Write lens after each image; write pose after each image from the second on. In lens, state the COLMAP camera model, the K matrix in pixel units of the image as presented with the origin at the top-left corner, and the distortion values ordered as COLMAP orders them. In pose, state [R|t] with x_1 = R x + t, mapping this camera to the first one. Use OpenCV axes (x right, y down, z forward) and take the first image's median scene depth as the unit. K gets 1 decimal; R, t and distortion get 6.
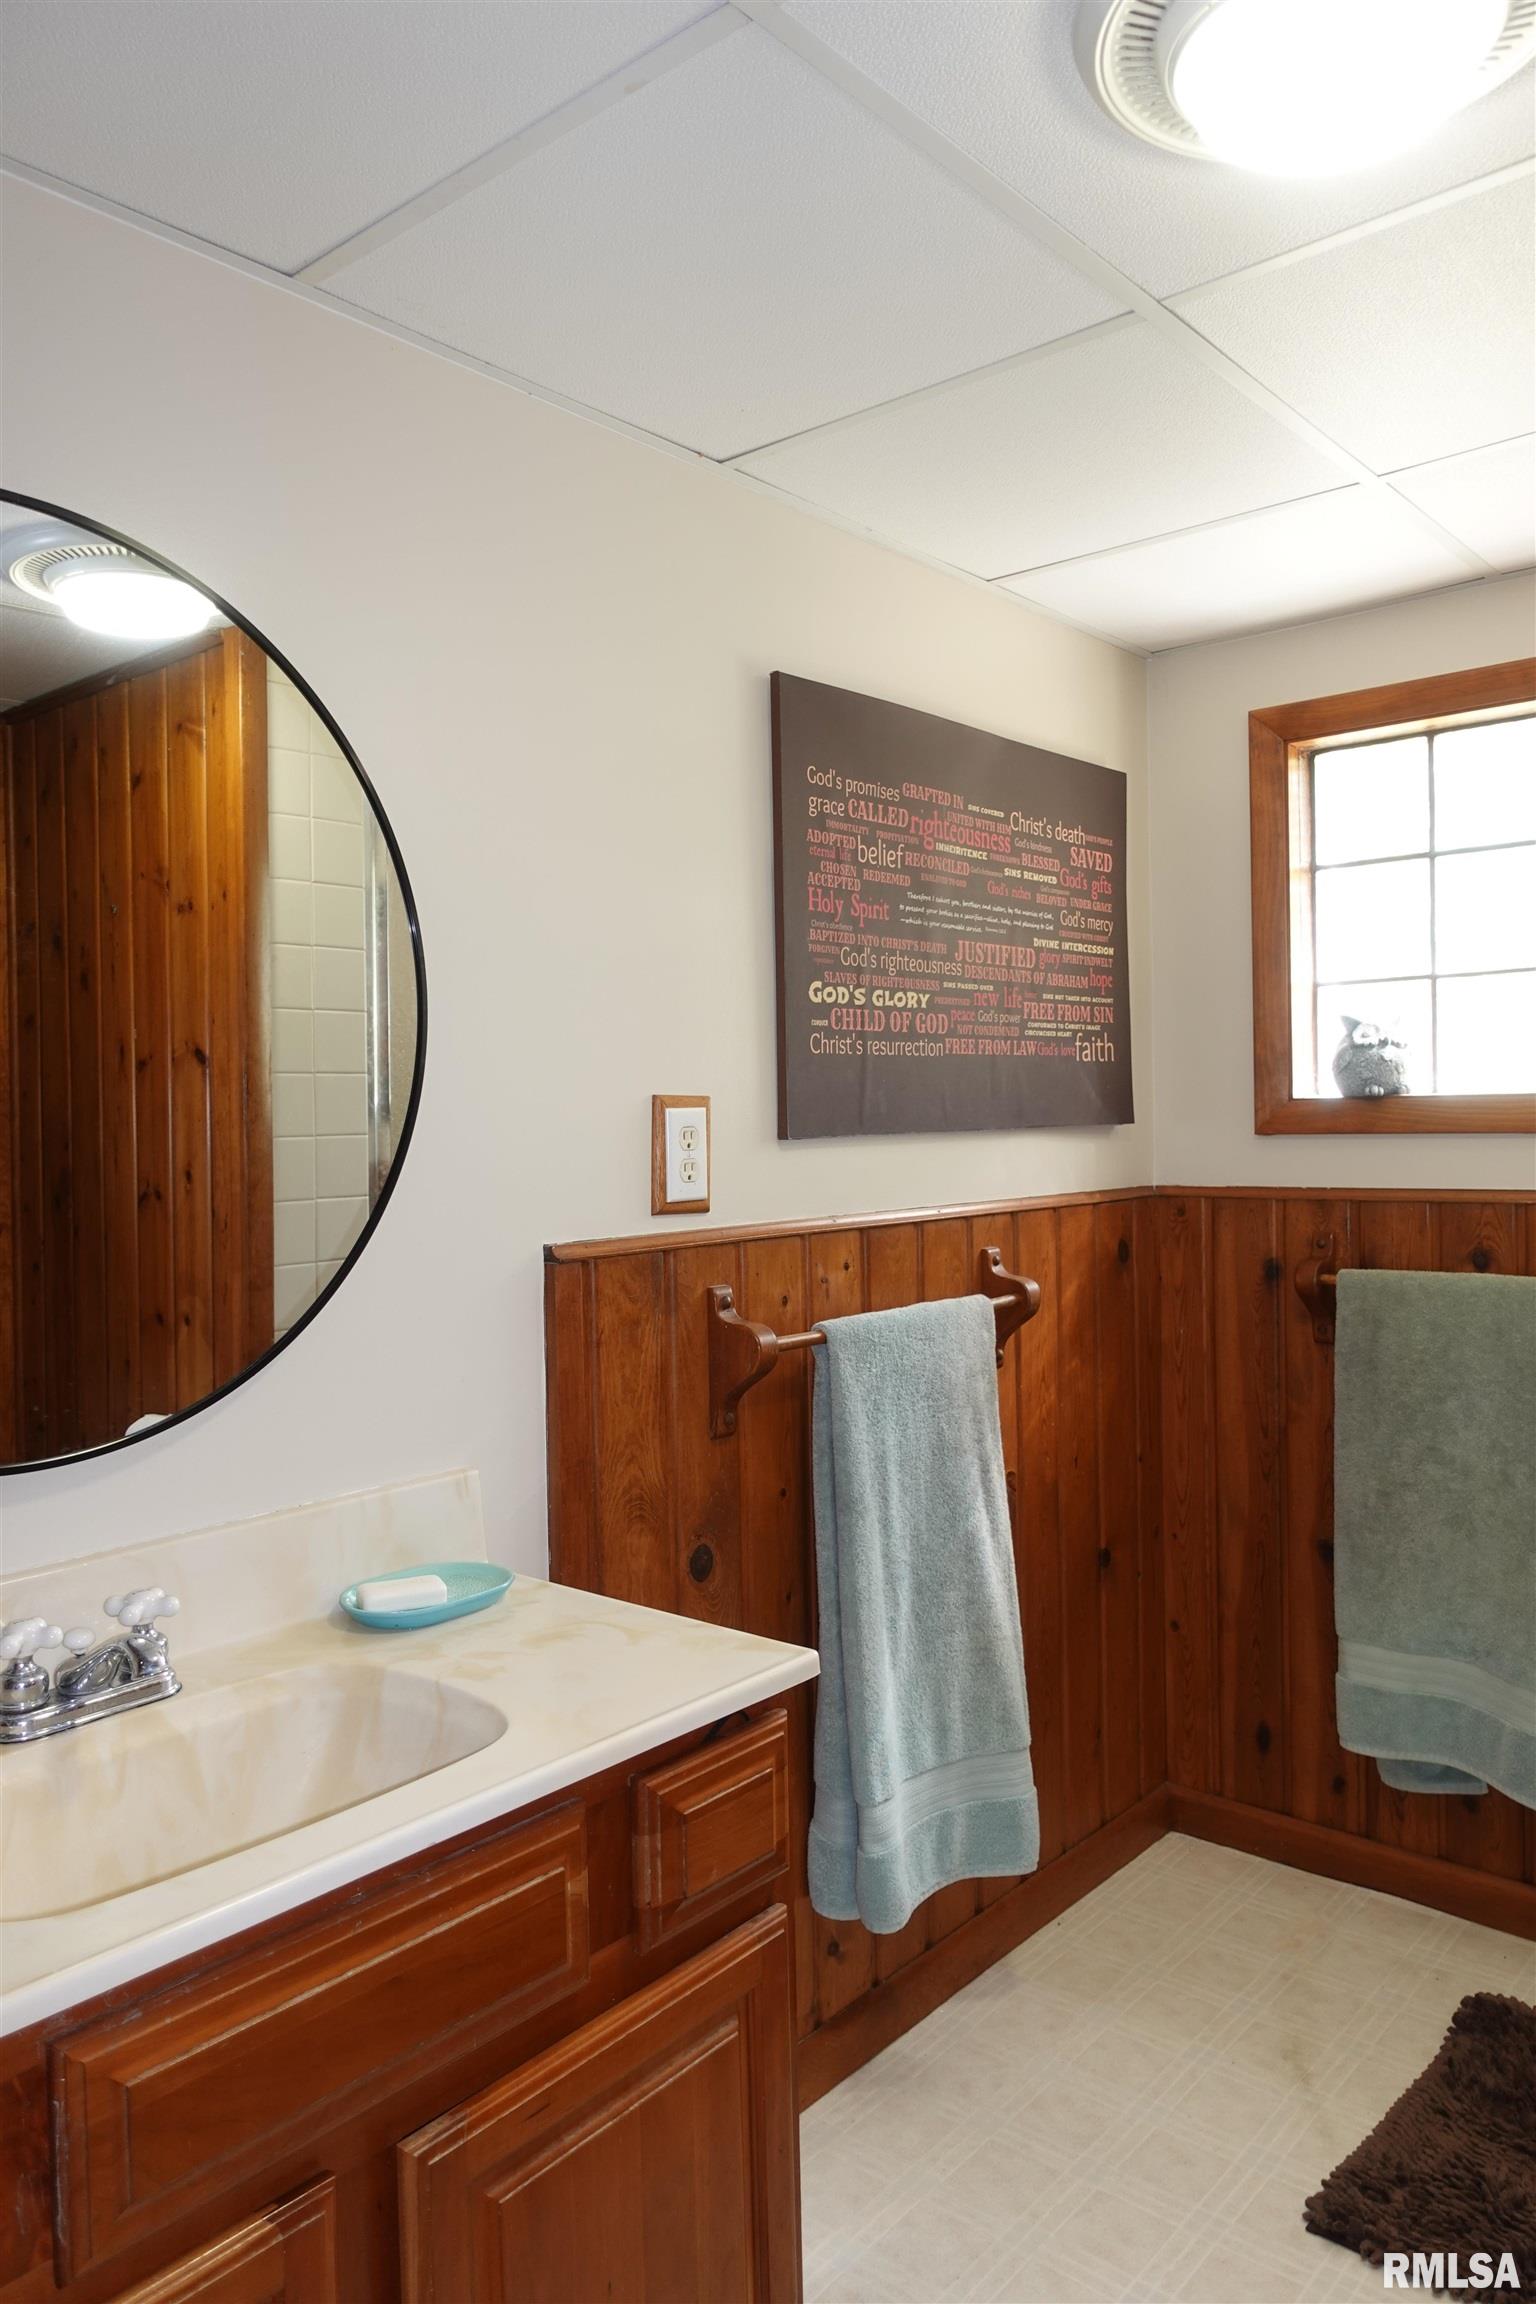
lens RADIAL K [[1598.1, 0, 769.2], [0, 1598.1, 1149.9], [0, 0, 1]] dist [0.006181, 0.000097]
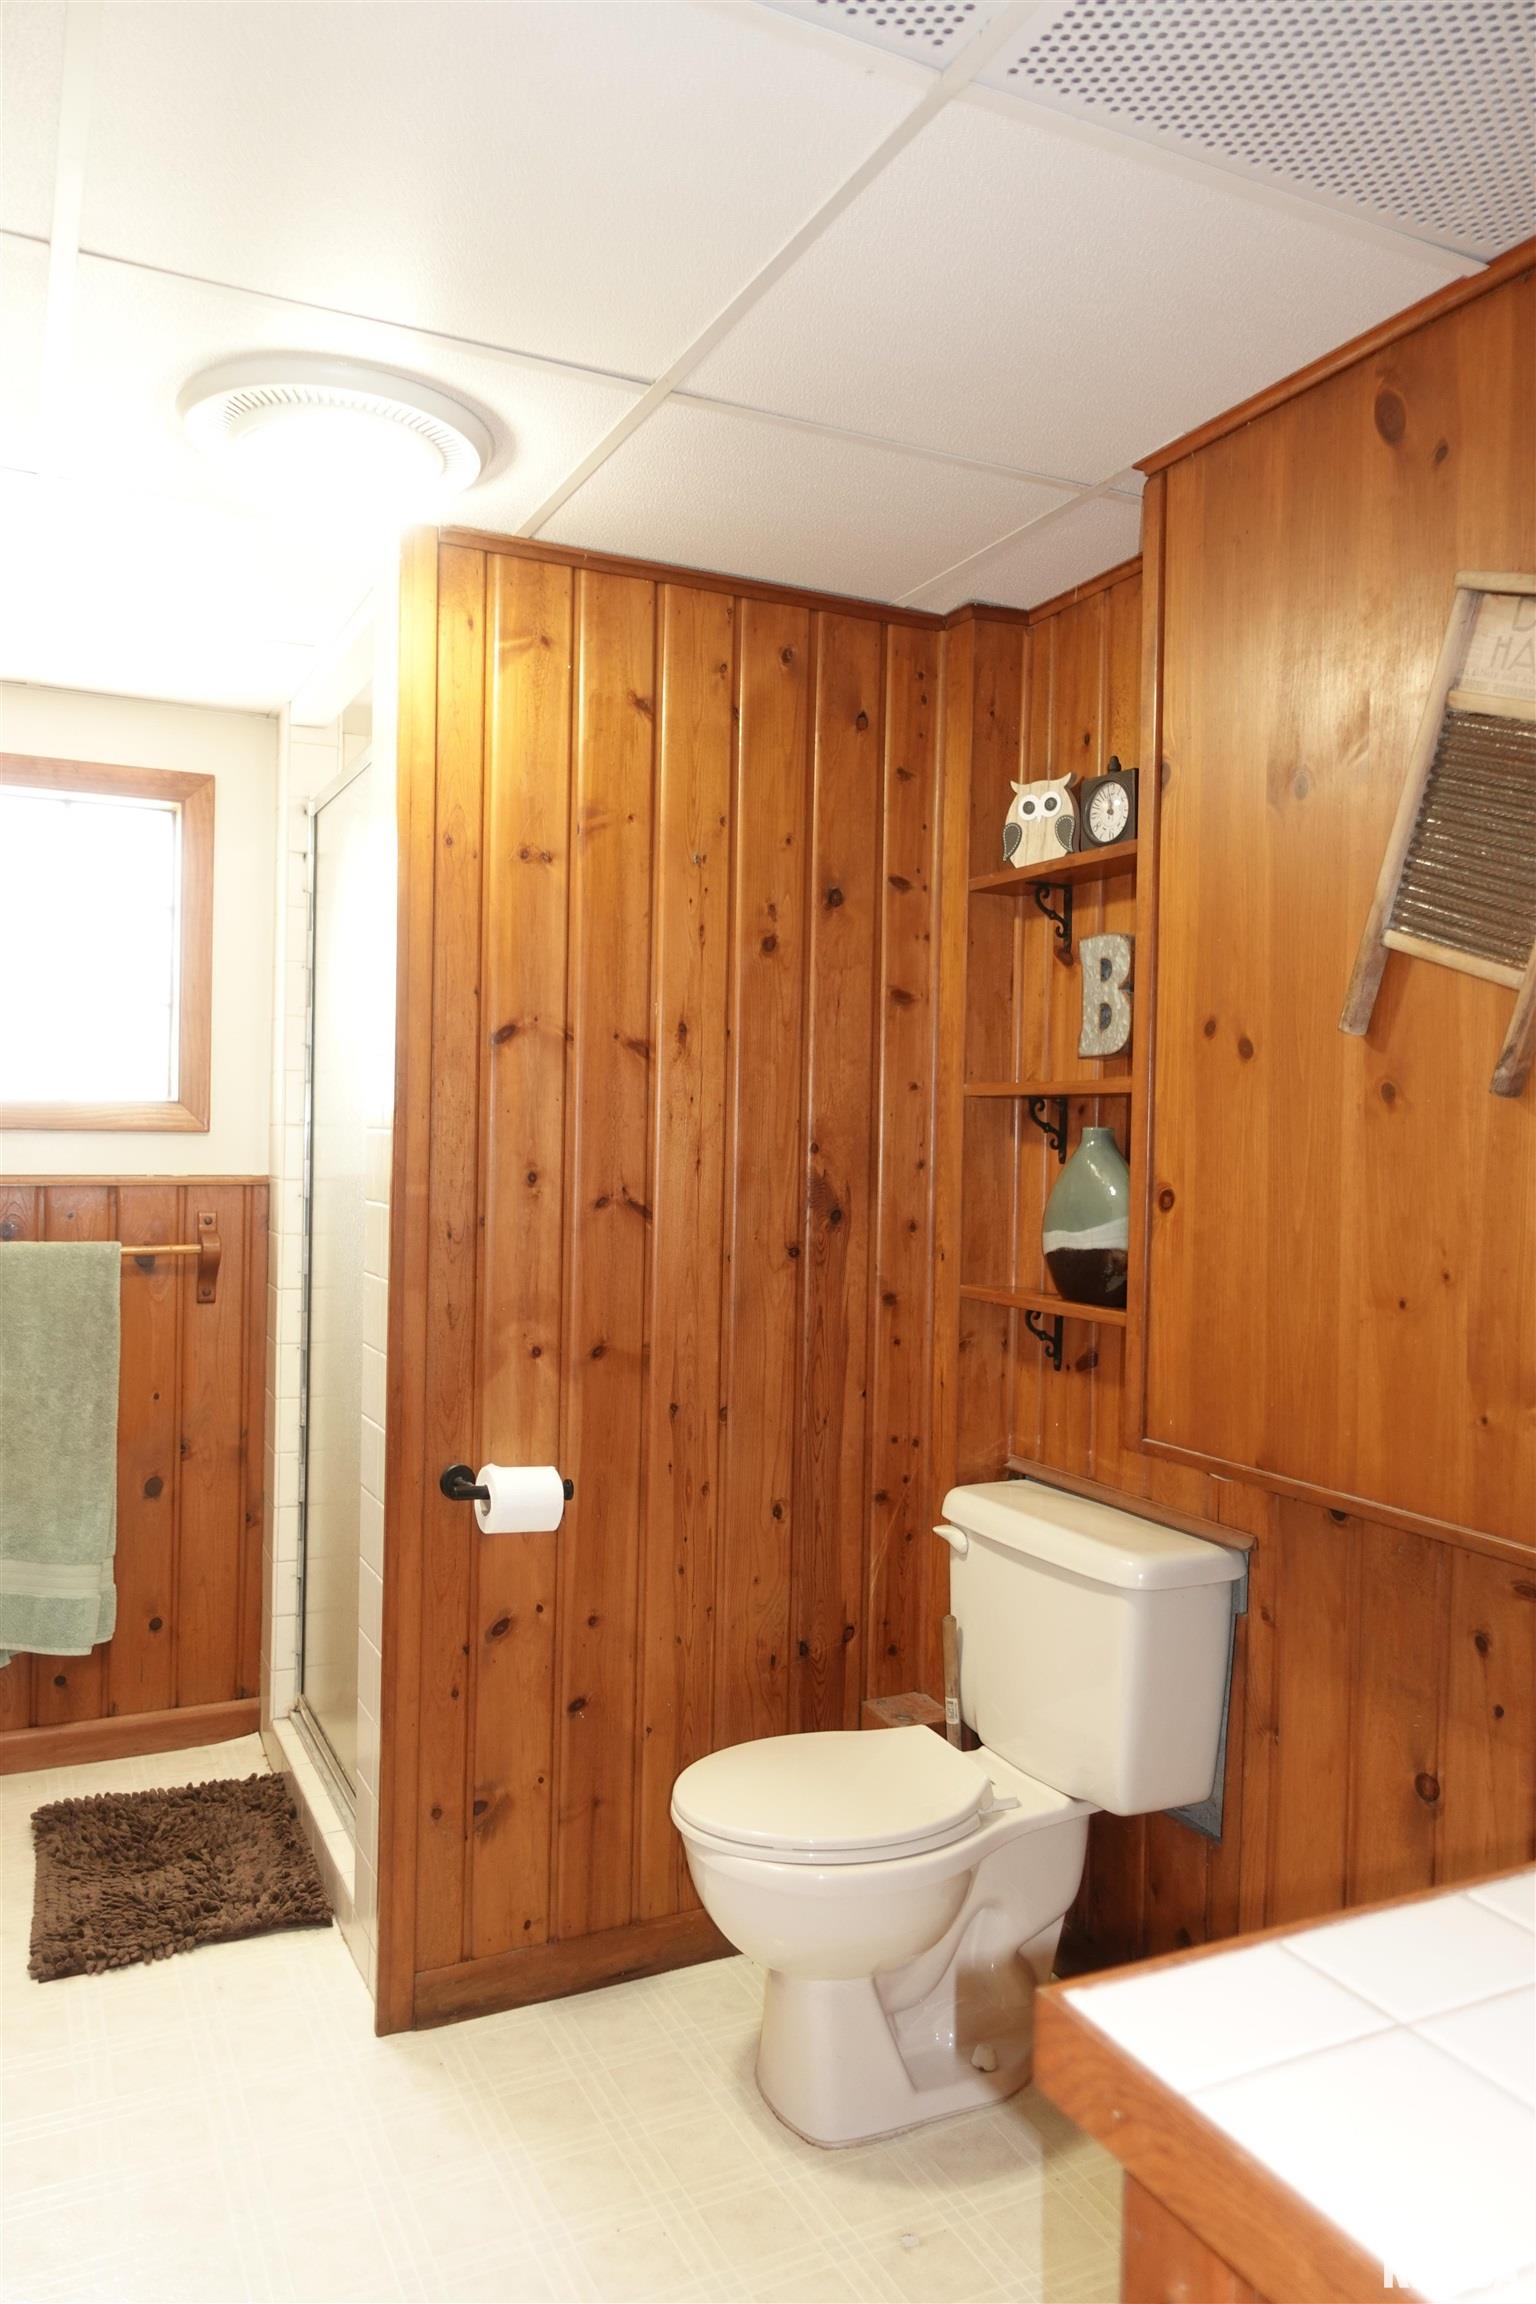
lens RADIAL K [[1598.1, 0, 767.0], [0, 1598.1, 1146.9], [0, 0, 1]] dist [0.006181, 0.000097]
pose [[0.409584, 0.008607, 0.912232, -0.535853], [-0.004305, 0.999963, -0.007502, 0.012607], [-0.912262, -0.000855, 0.409605, -0.046968]]
